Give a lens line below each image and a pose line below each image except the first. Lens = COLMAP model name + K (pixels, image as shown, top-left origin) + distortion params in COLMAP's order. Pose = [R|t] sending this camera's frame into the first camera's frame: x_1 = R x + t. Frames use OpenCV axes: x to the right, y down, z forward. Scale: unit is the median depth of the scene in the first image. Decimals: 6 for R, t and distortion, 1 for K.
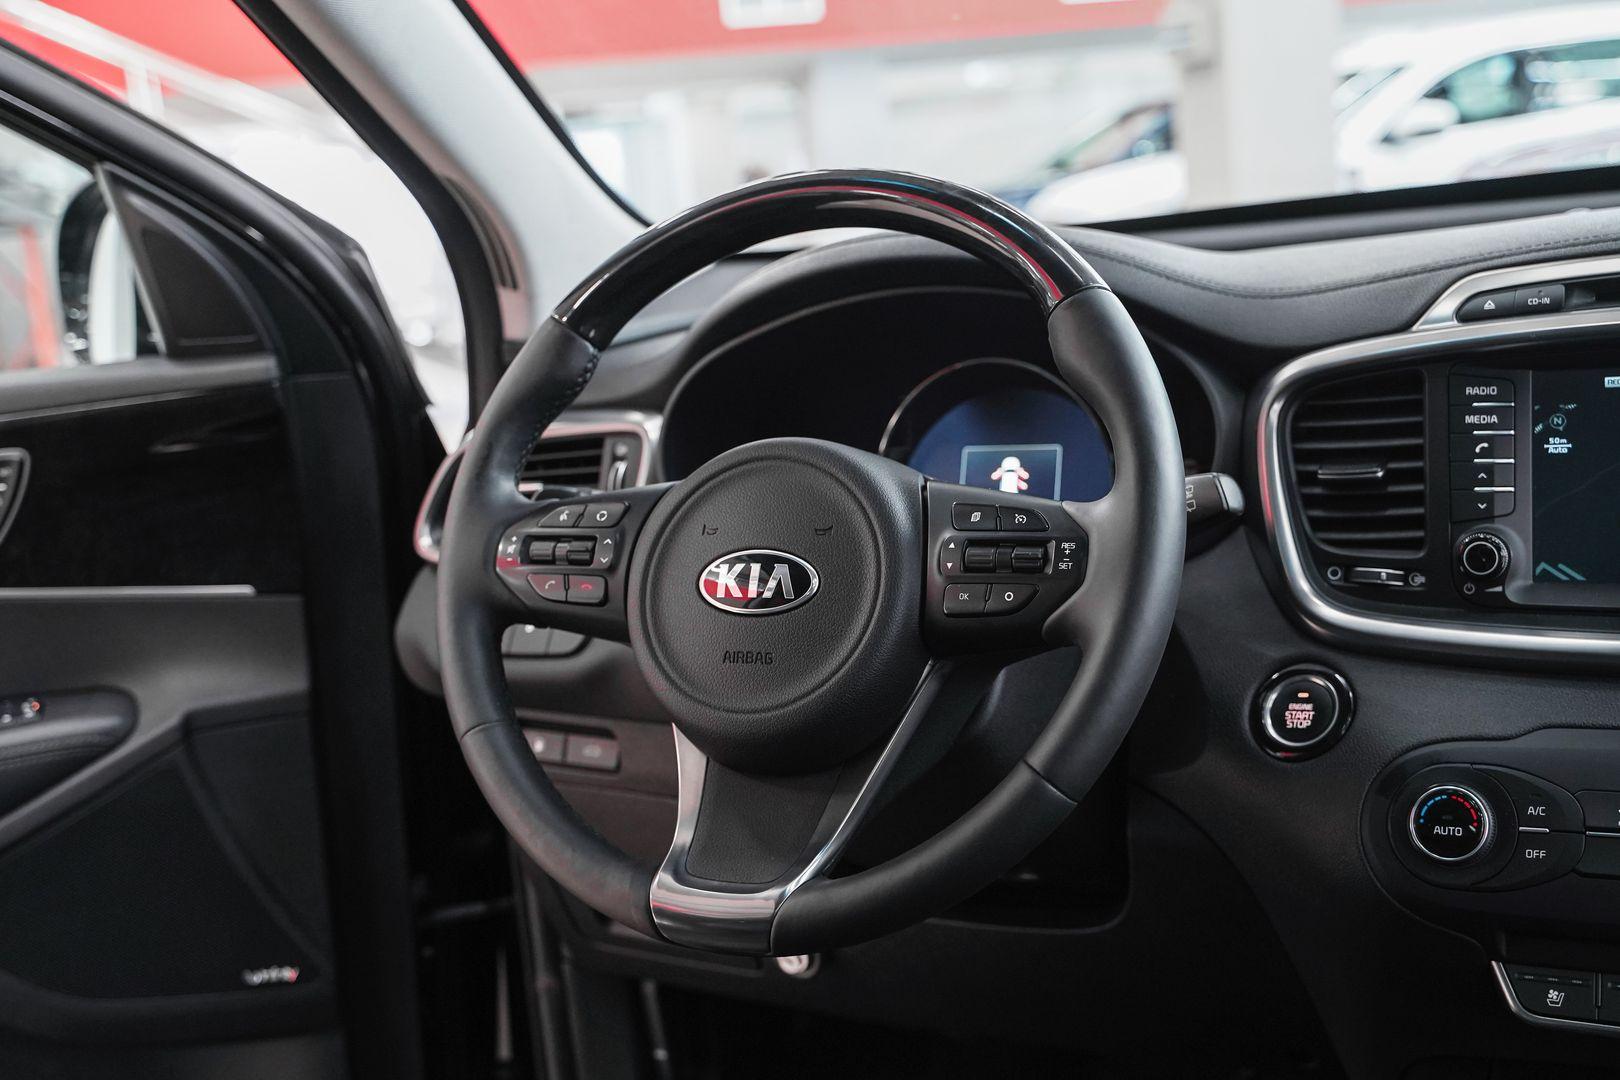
lens RADIAL K [[1947.5, 0, 787.3], [0, 1947.5, 536.1], [0, 0, 1]] dist [0.021438, 0.000000]
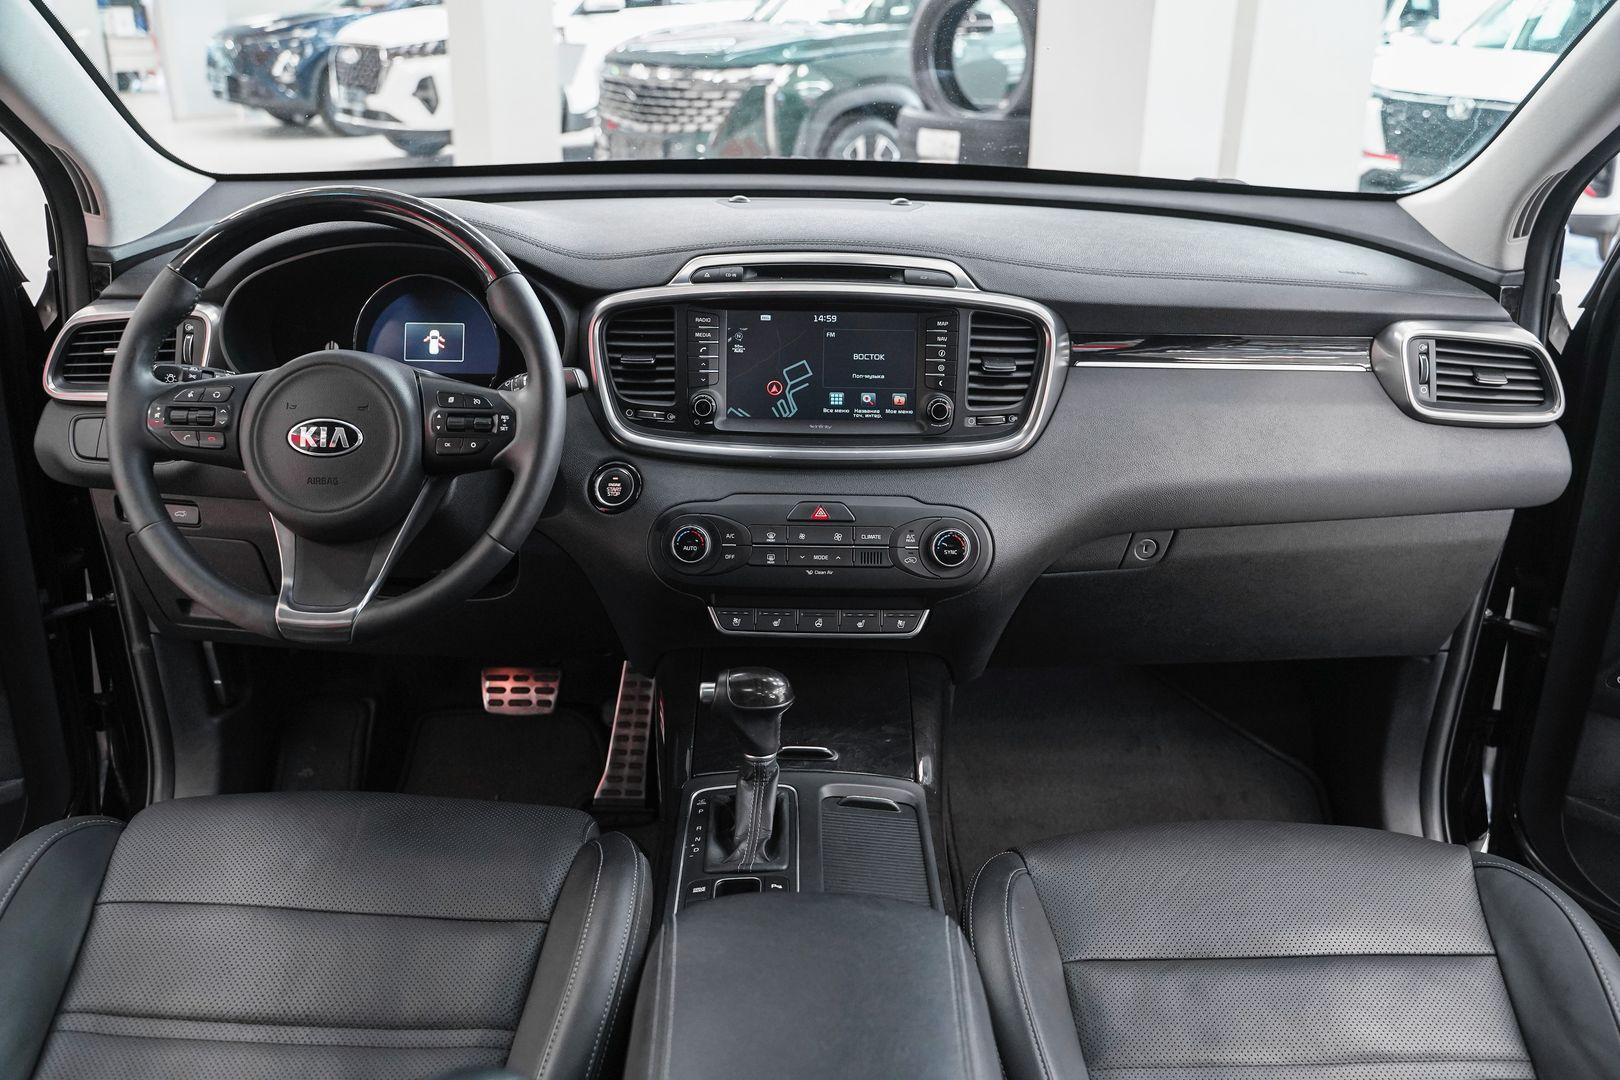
lens RADIAL K [[1315.4, 0, 811.3], [0, 1315.4, 541.6], [0, 0, 1]] dist [-0.123002, 0.096229]
pose [[0.889314, -0.074268, 0.451227, -0.150315], [-0.023326, 0.978072, 0.206956, -0.128899], [-0.456703, -0.194574, 0.868081, -0.218838]]
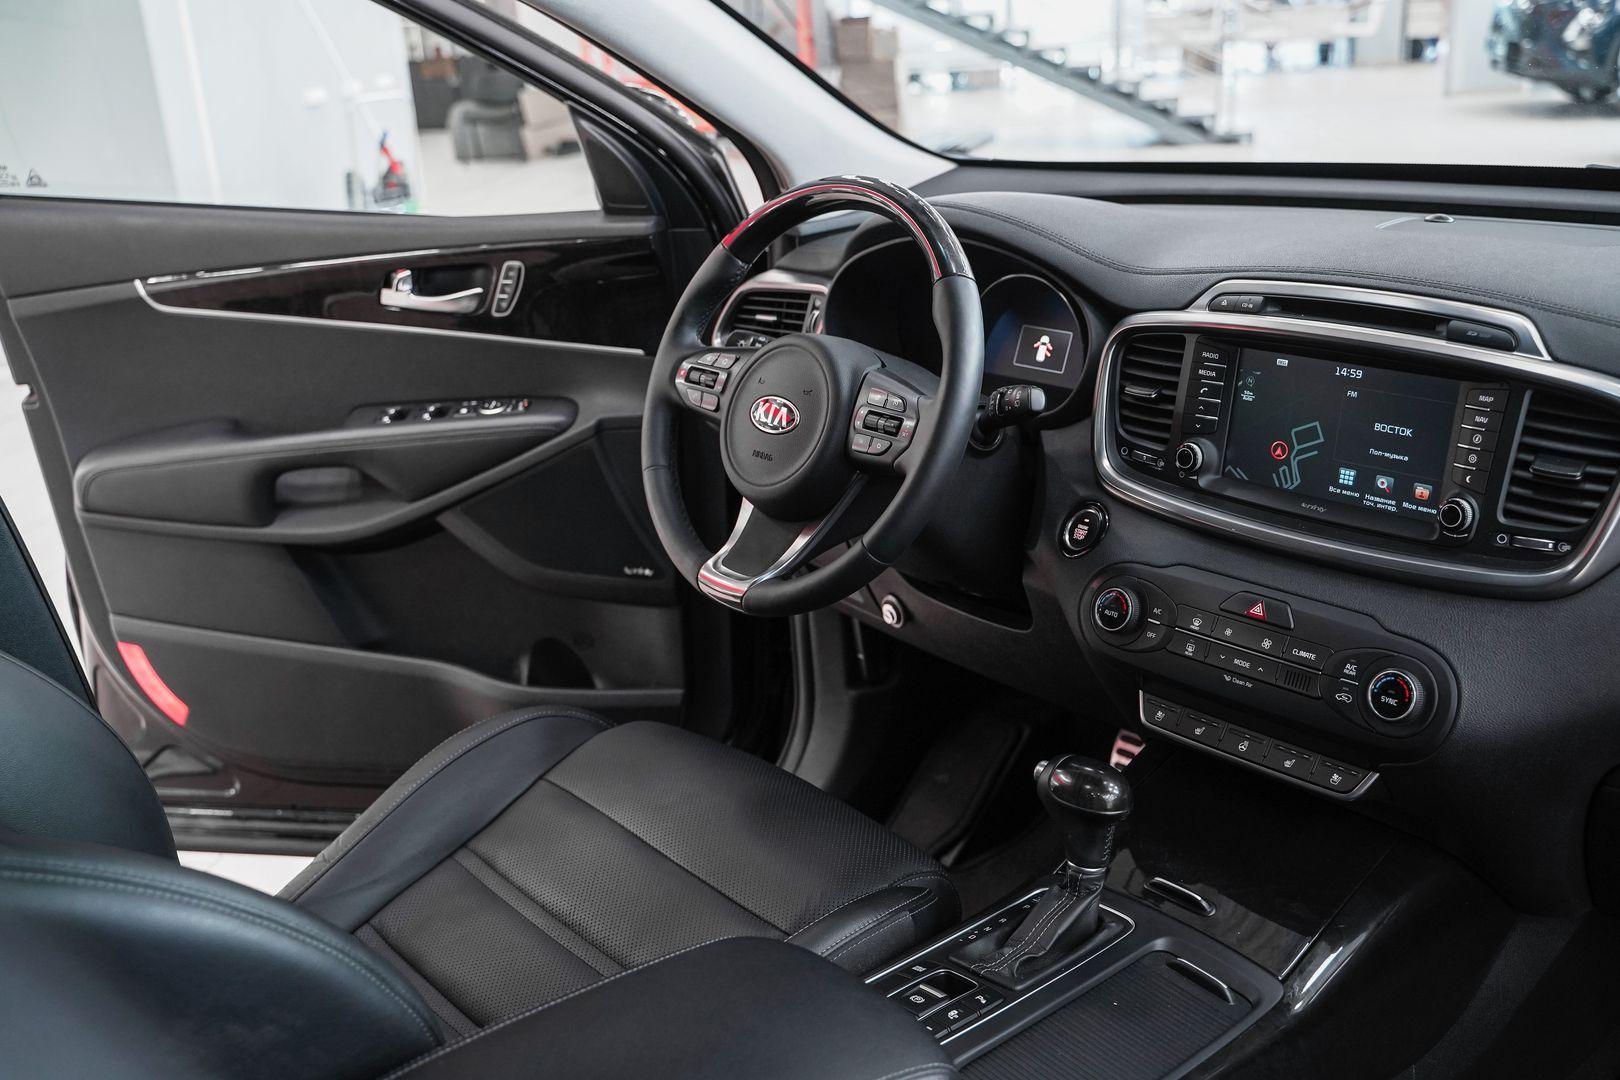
lens RADIAL K [[1585.5, 0, 812.3], [0, 1585.5, 544.2], [0, 0, 1]] dist [-0.037377, 0.000000]
pose [[0.923892, 0.163254, -0.346081, 0.521847], [-0.089784, 0.971660, 0.218668, -0.176812], [0.371971, -0.170953, 0.912366, -0.341913]]
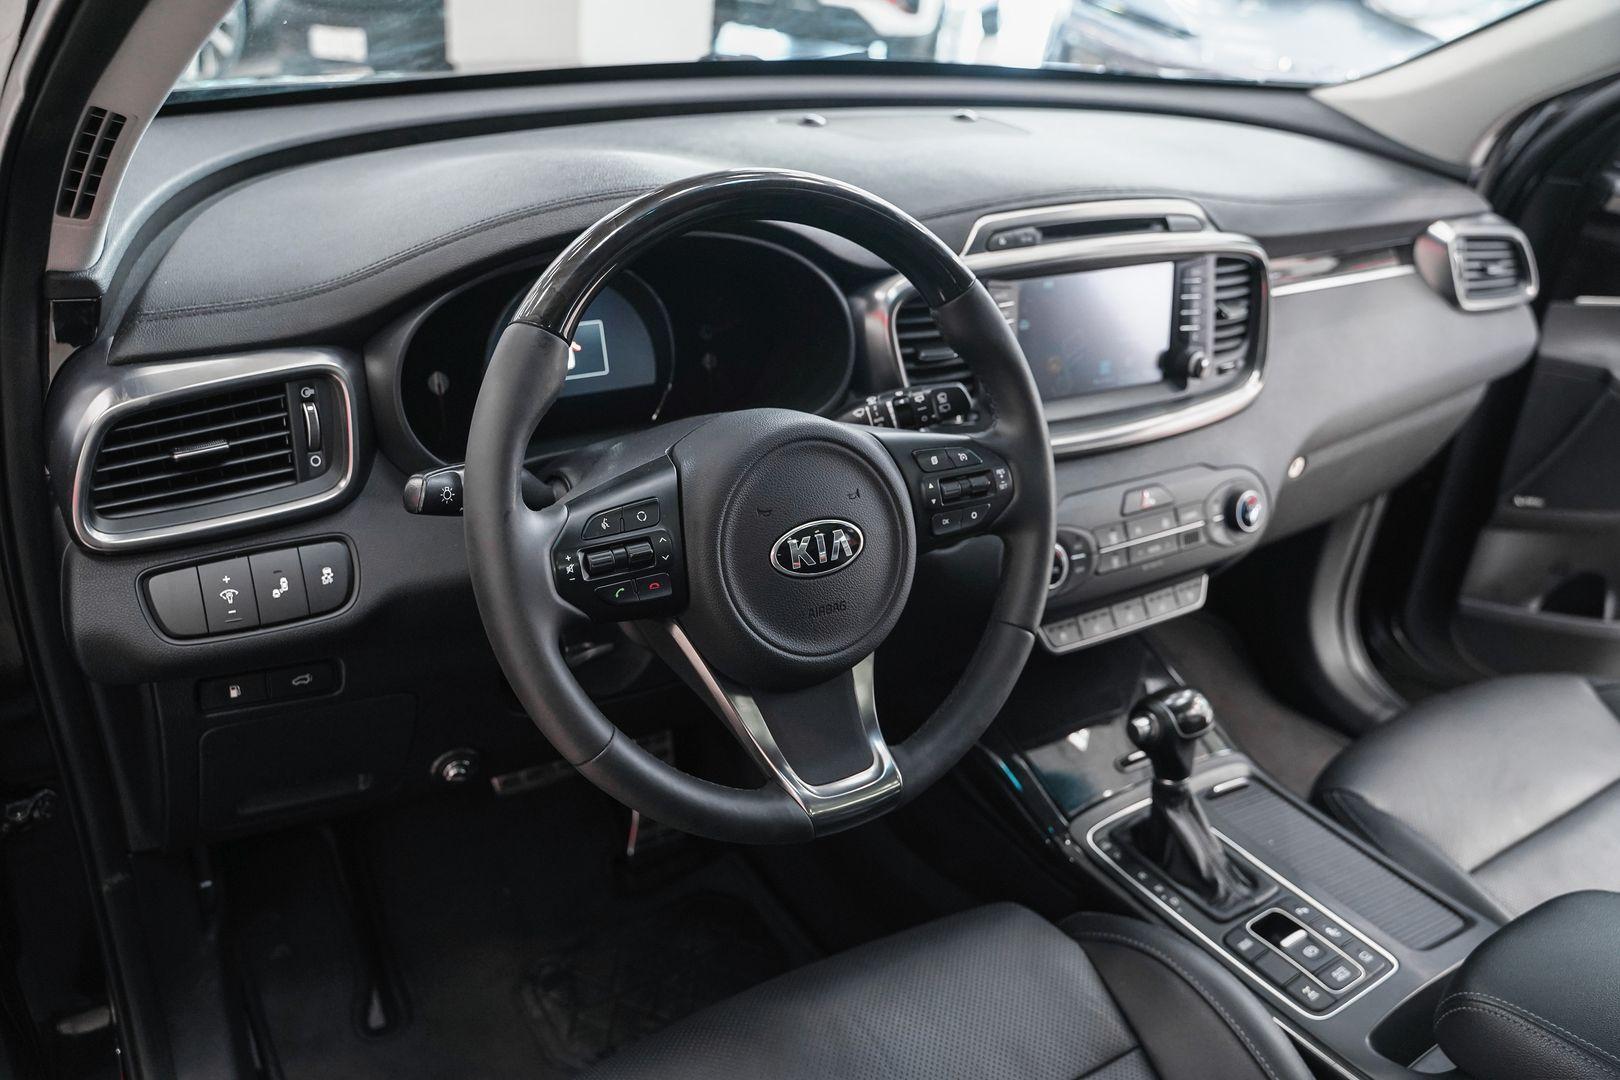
lens RADIAL K [[1315.4, 0, 811.3], [0, 1315.4, 551.4], [0, 0, 1]] dist [-0.123002, 0.096229]
pose [[0.500223, -0.295661, 0.813856, -0.644487], [0.004420, 0.940759, 0.339046, -0.236943], [-0.865885, -0.166001, 0.471896, 0.586522]]
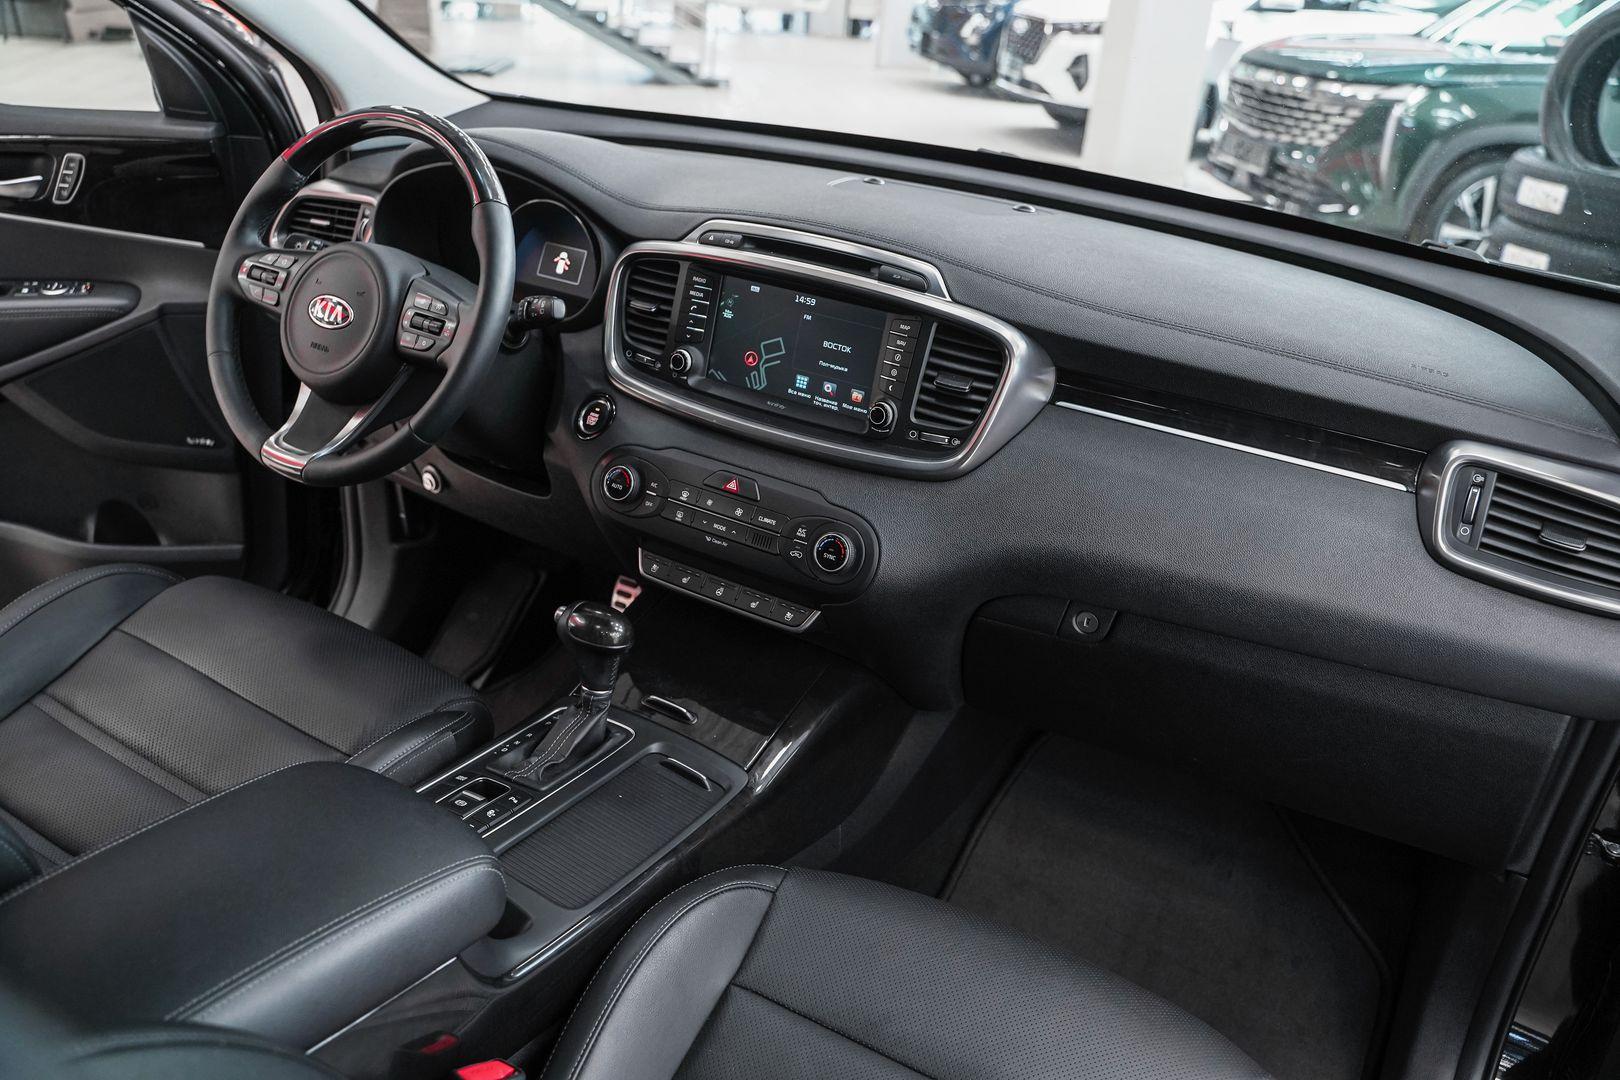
lens RADIAL K [[1315.4, 0, 820.7], [0, 1315.4, 536.0], [0, 0, 1]] dist [-0.123002, 0.096229]
pose [[0.982234, 0.187533, 0.006905, 0.511061], [-0.182803, 0.947843, 0.261108, -0.196365], [0.042421, -0.257731, 0.965285, -0.362037]]
